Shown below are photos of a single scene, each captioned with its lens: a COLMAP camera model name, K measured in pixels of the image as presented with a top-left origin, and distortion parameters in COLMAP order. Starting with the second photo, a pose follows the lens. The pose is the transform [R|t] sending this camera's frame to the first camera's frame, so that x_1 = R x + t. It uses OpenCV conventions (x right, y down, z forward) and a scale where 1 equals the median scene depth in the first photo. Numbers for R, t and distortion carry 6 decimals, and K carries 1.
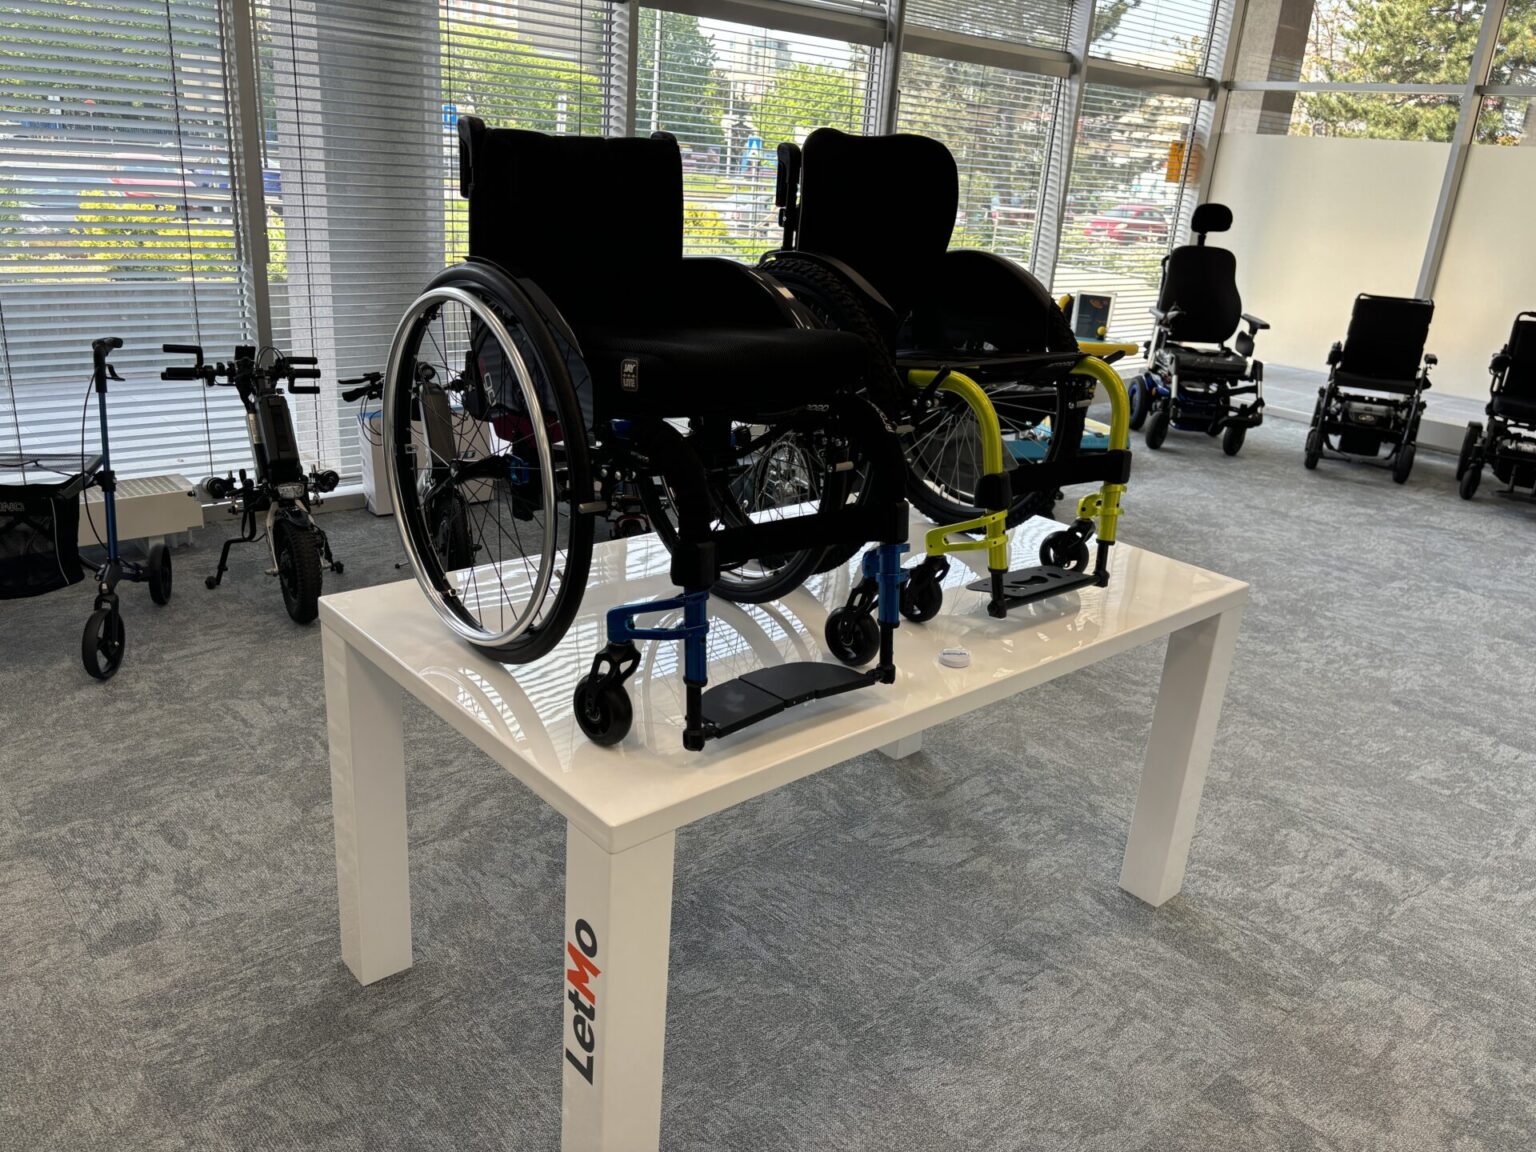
lens RADIAL K [[1145.4, 0, 763.3], [0, 1145.4, 578.2], [0, 0, 1]] dist [0.016445, -0.046207]
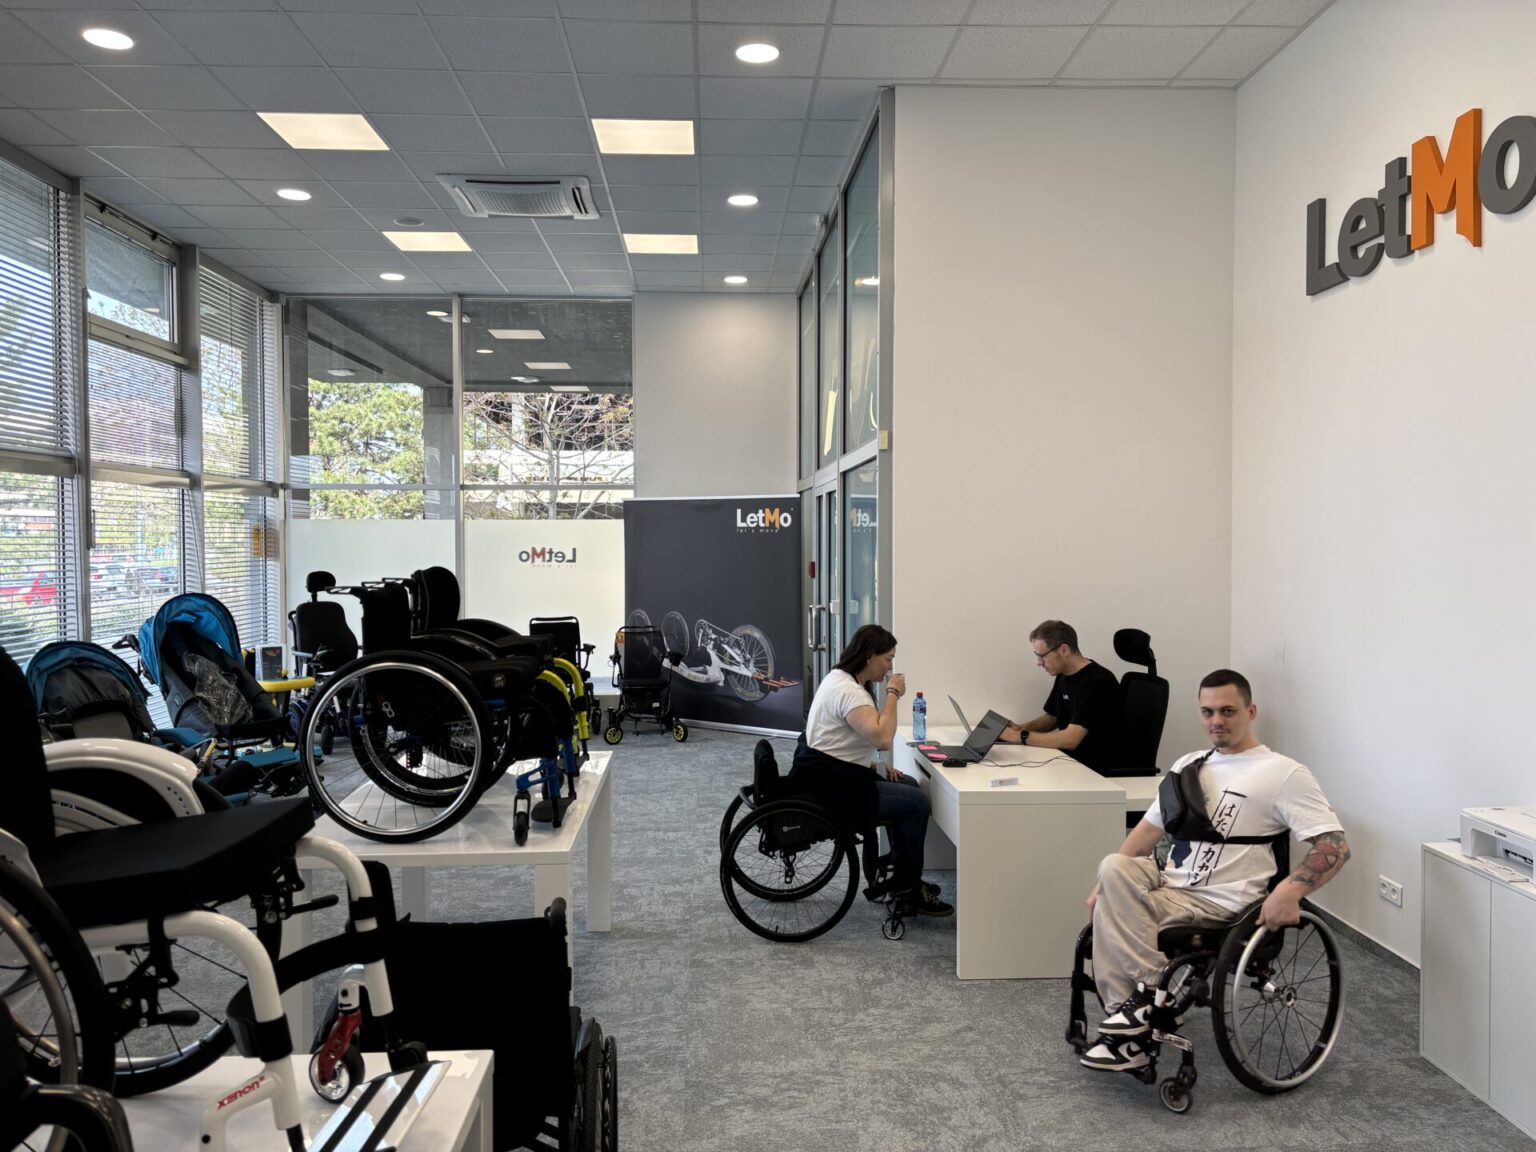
lens RADIAL K [[1145.4, 0, 752.7], [0, 1145.4, 568.1], [0, 0, 1]] dist [0.016445, -0.046207]
pose [[0.620768, -0.085489, 0.779320, -0.385177], [0.310087, 0.939753, -0.143912, 0.026505], [-0.720065, 0.330993, 0.609877, -0.221764]]
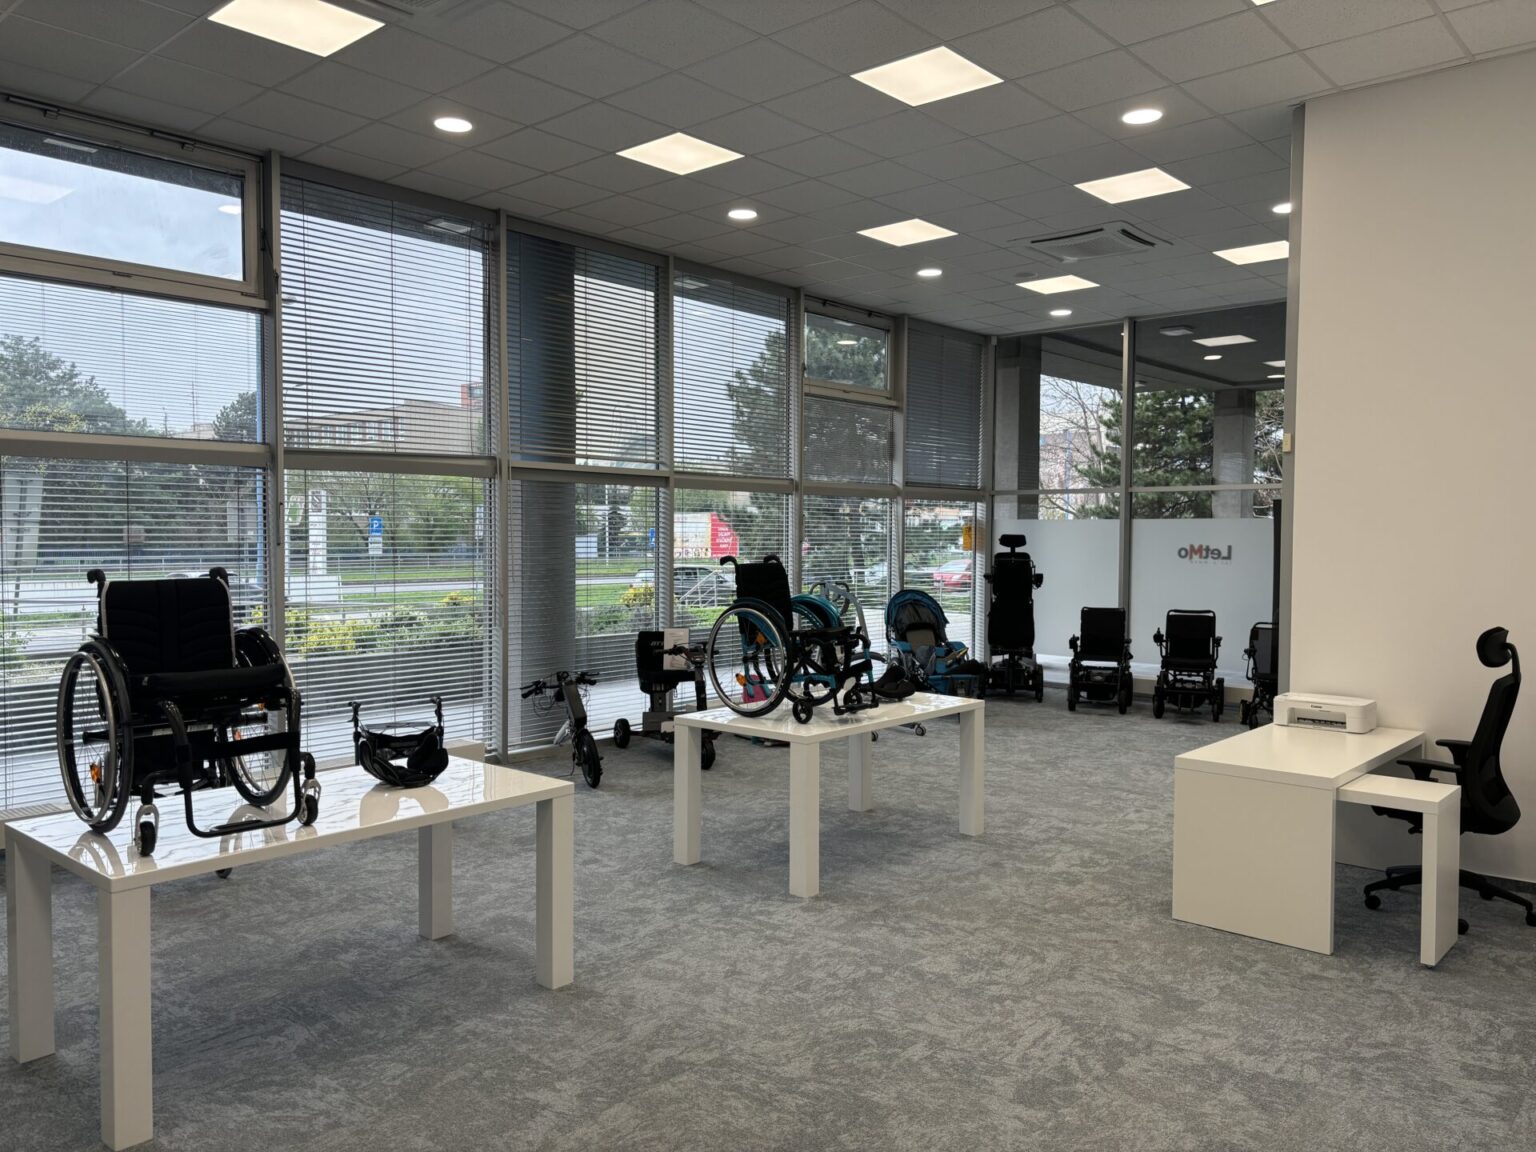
lens RADIAL K [[1145.4, 0, 773.5], [0, 1145.4, 579.5], [0, 0, 1]] dist [0.016445, -0.046207]
pose [[0.989990, -0.066761, 0.124351, -0.148480], [0.101542, 0.948839, -0.298989, 0.185127], [-0.098029, 0.308623, 0.946120, -0.611010]]
